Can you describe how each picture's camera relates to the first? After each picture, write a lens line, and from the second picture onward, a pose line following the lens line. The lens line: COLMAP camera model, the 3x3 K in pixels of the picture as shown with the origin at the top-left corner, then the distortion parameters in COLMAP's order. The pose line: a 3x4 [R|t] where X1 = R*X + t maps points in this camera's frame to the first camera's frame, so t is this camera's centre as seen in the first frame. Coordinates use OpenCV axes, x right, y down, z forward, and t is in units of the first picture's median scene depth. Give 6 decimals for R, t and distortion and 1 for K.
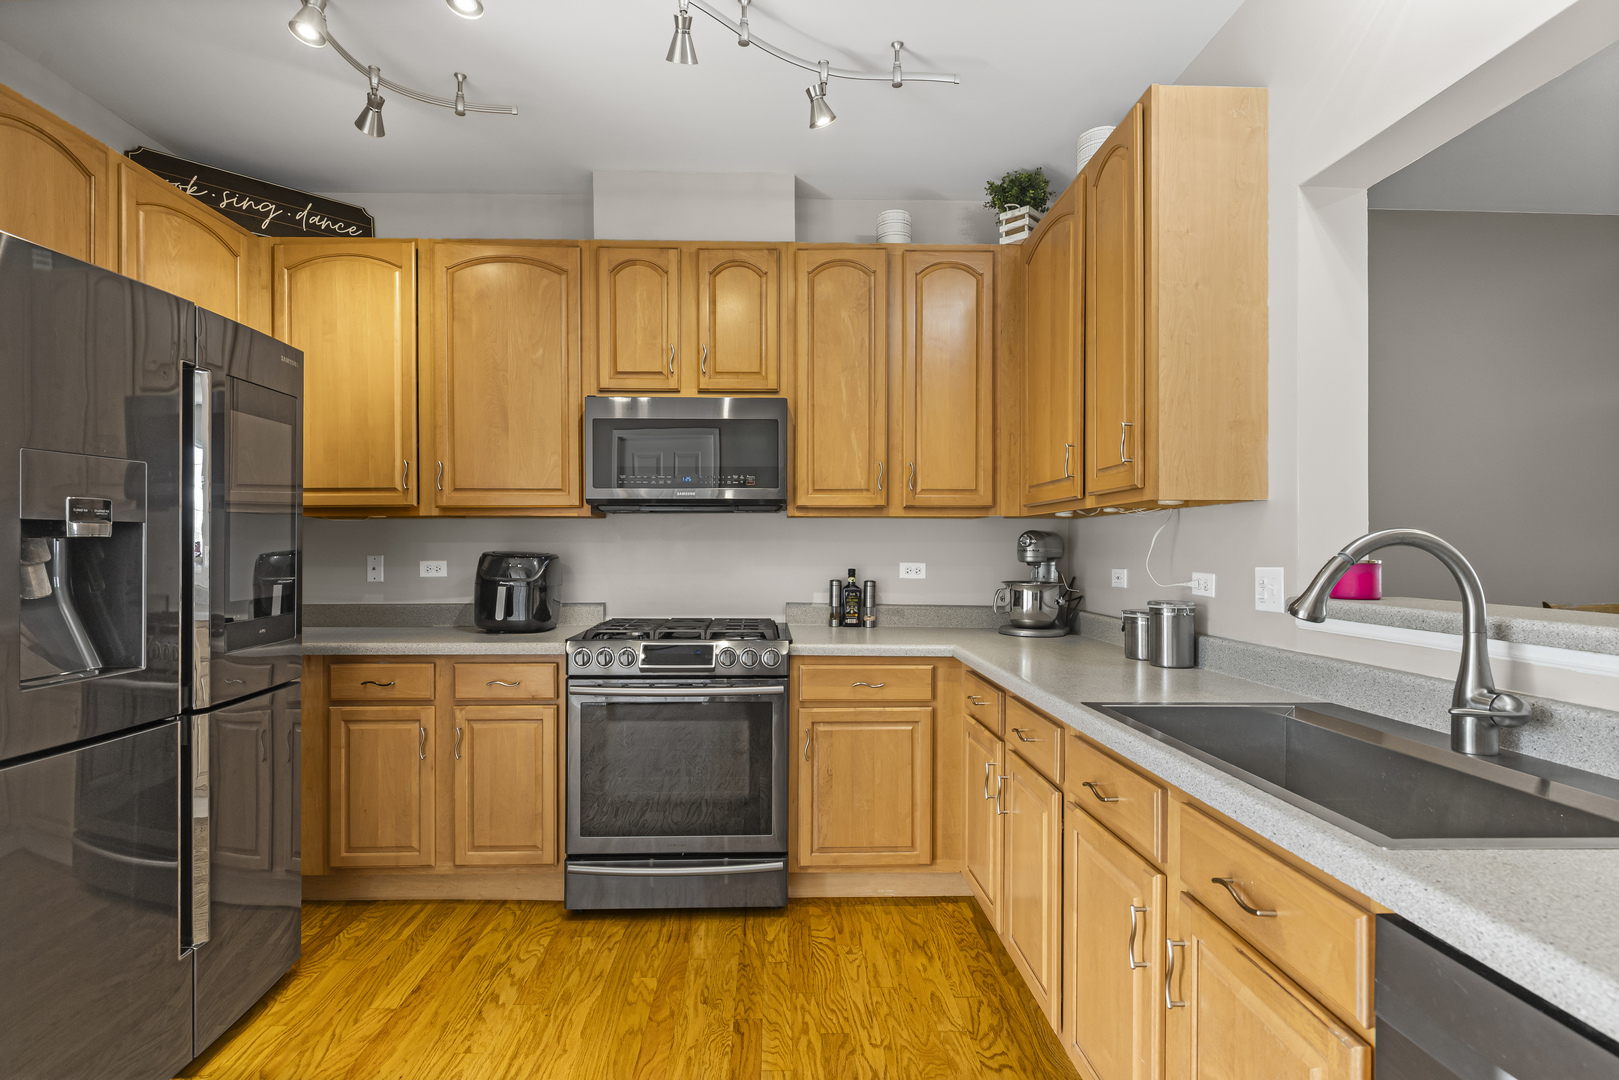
lens RADIAL K [[775.7, 0, 788.8], [0, 775.7, 546.2], [0, 0, 1]] dist [-0.000232, 0.000289]
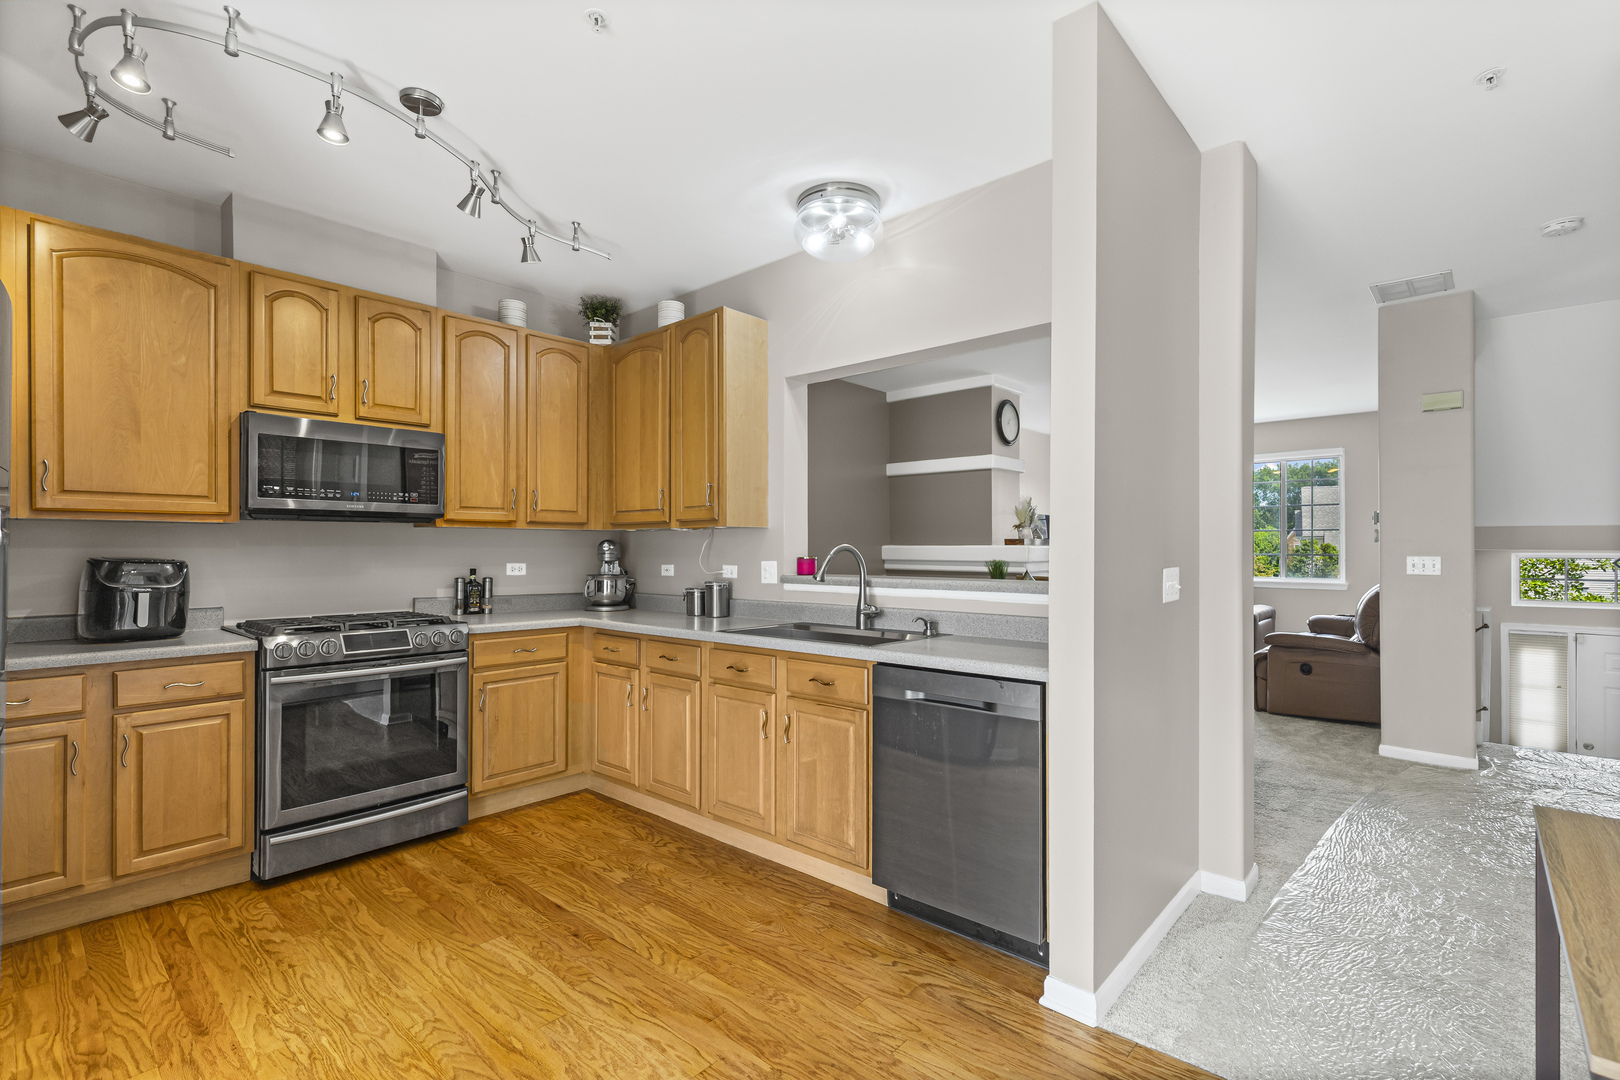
lens RADIAL K [[736.3, 0, 814.9], [0, 736.3, 542.5], [0, 0, 1]] dist [0.005485, 0.000151]
pose [[0.685508, 0.005237, 0.728046, -0.506520], [0.000071, 0.999974, -0.007260, -0.005454], [-0.728065, 0.005029, 0.685490, -0.288870]]
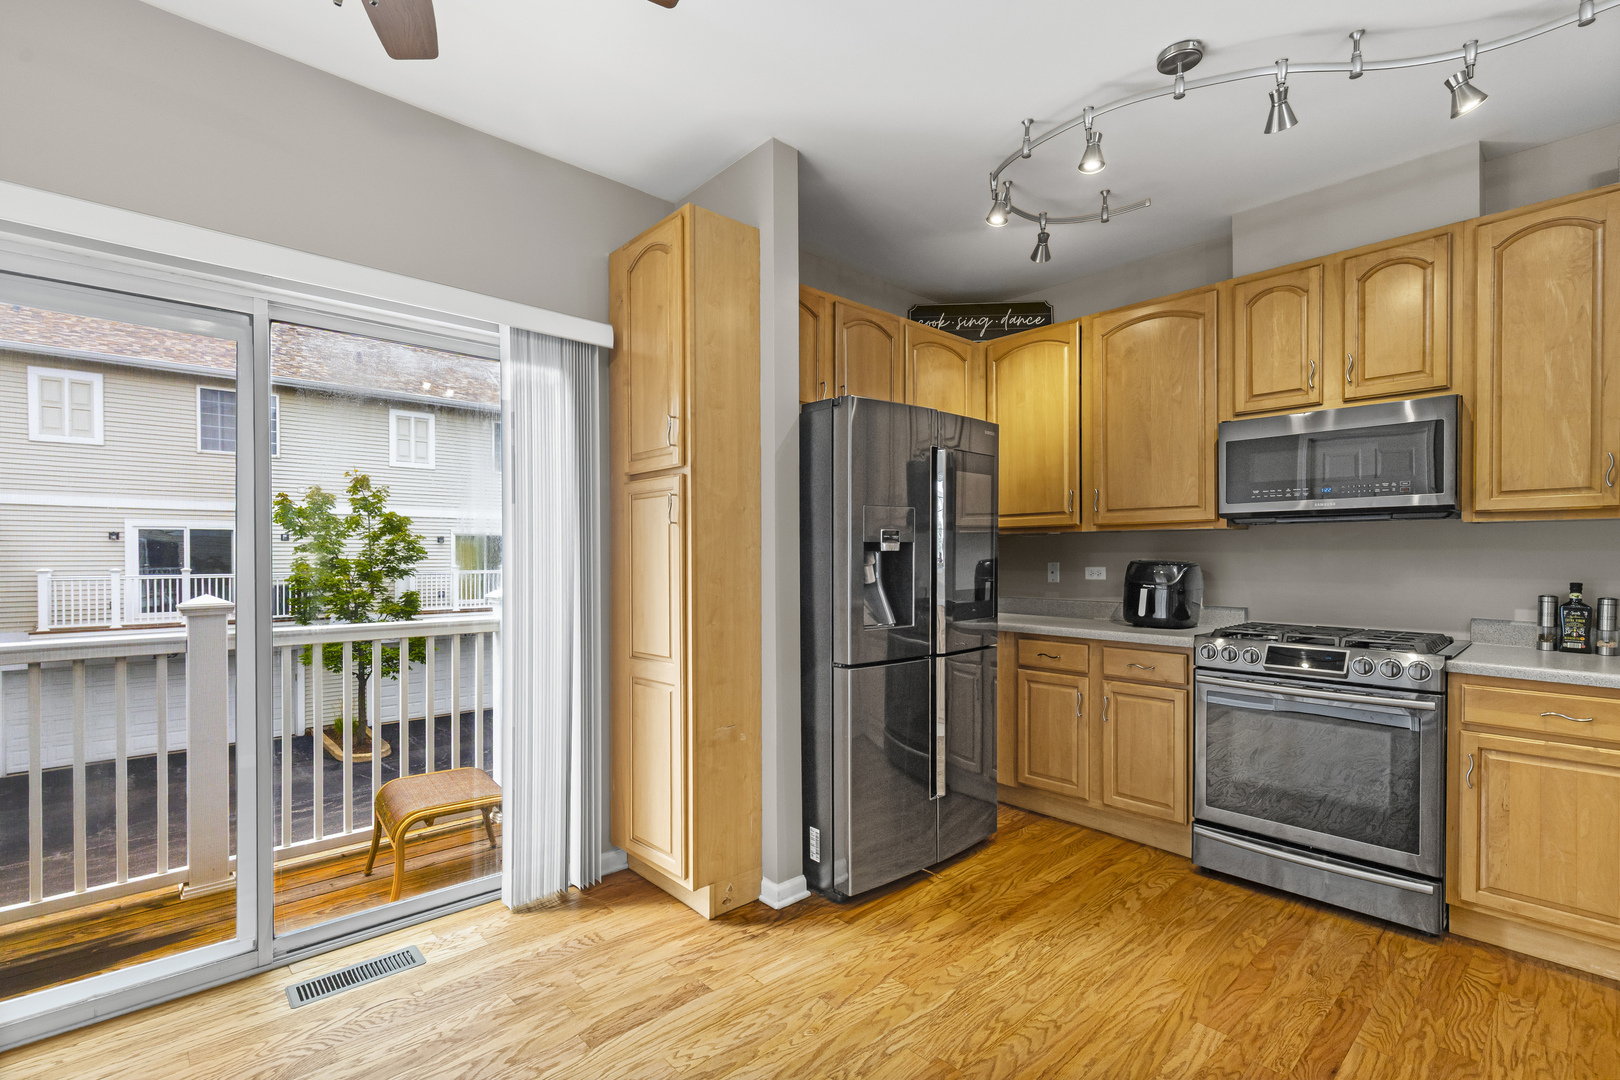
lens RADIAL K [[736.3, 0, 810.3], [0, 736.3, 560.0], [0, 0, 1]] dist [0.005485, 0.000151]
pose [[0.662338, 0.004718, -0.749190, 0.161335], [0.000977, 0.999974, 0.007161, -0.001787], [0.749204, -0.005475, 0.662316, -0.171170]]
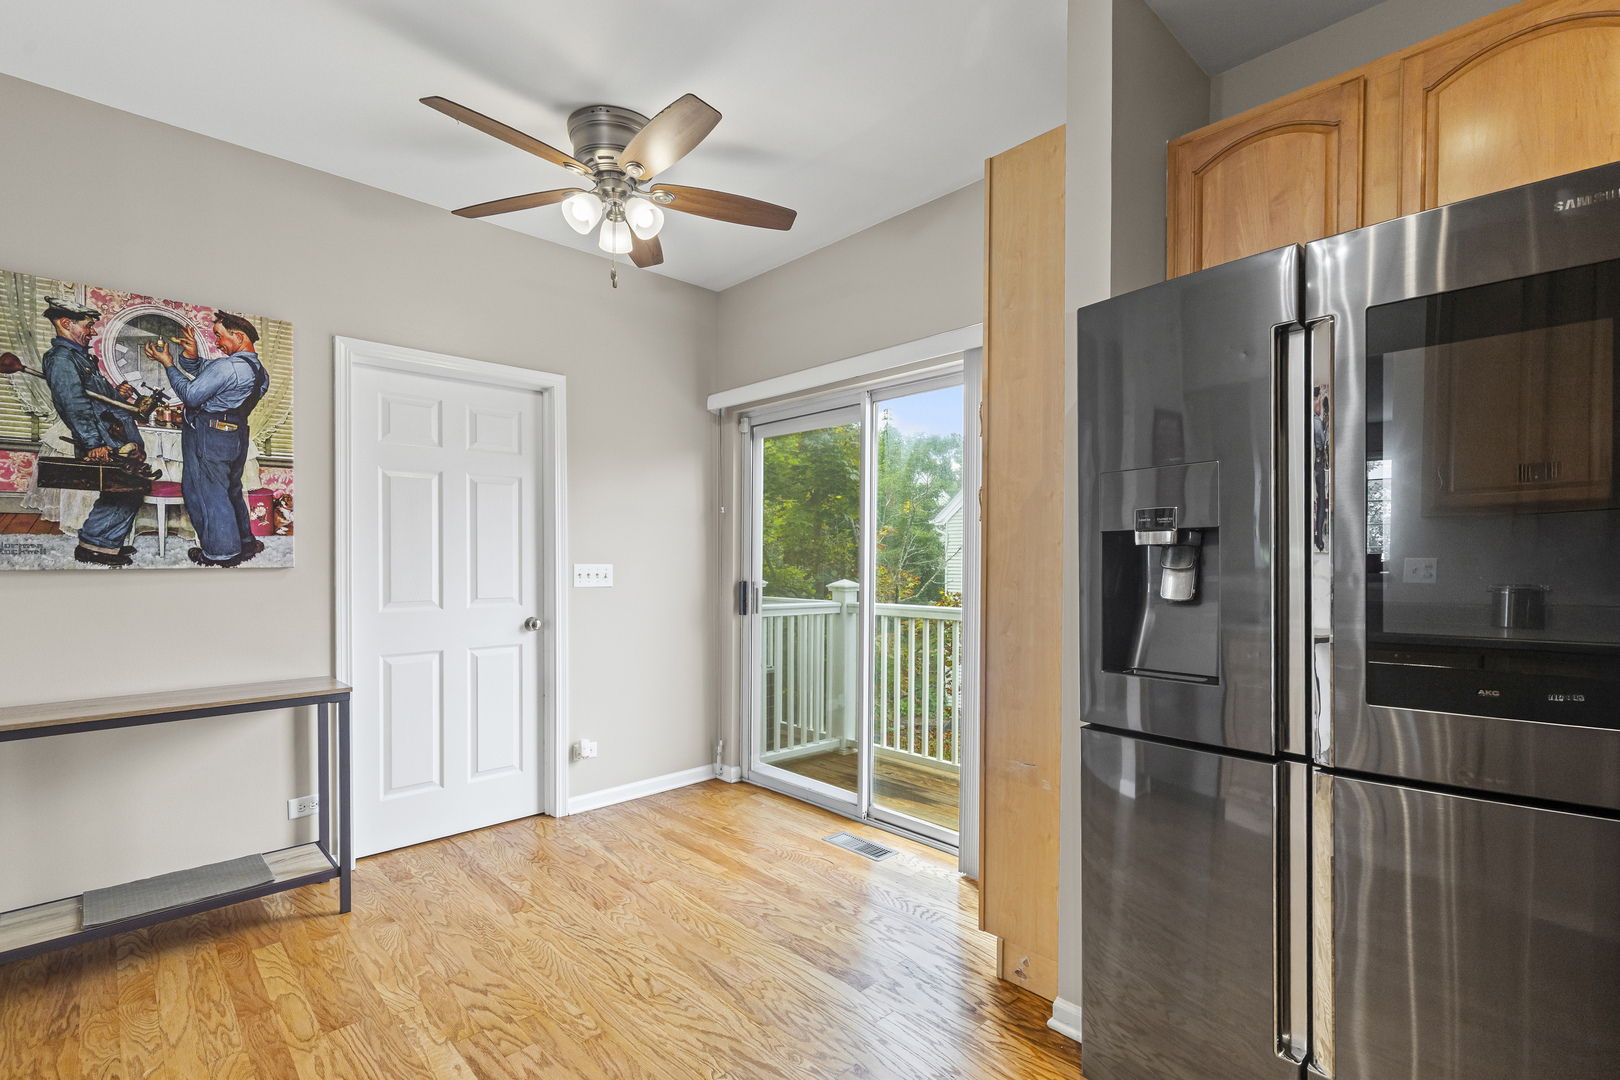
lens RADIAL K [[736.3, 0, 813.5], [0, 736.3, 562.0], [0, 0, 1]] dist [0.005485, 0.000151]
pose [[-0.735434, 0.004753, -0.677580, 0.062463], [0.001809, 0.999986, 0.005051, 0.003315], [0.677594, 0.002489, -0.735432, 0.889743]]
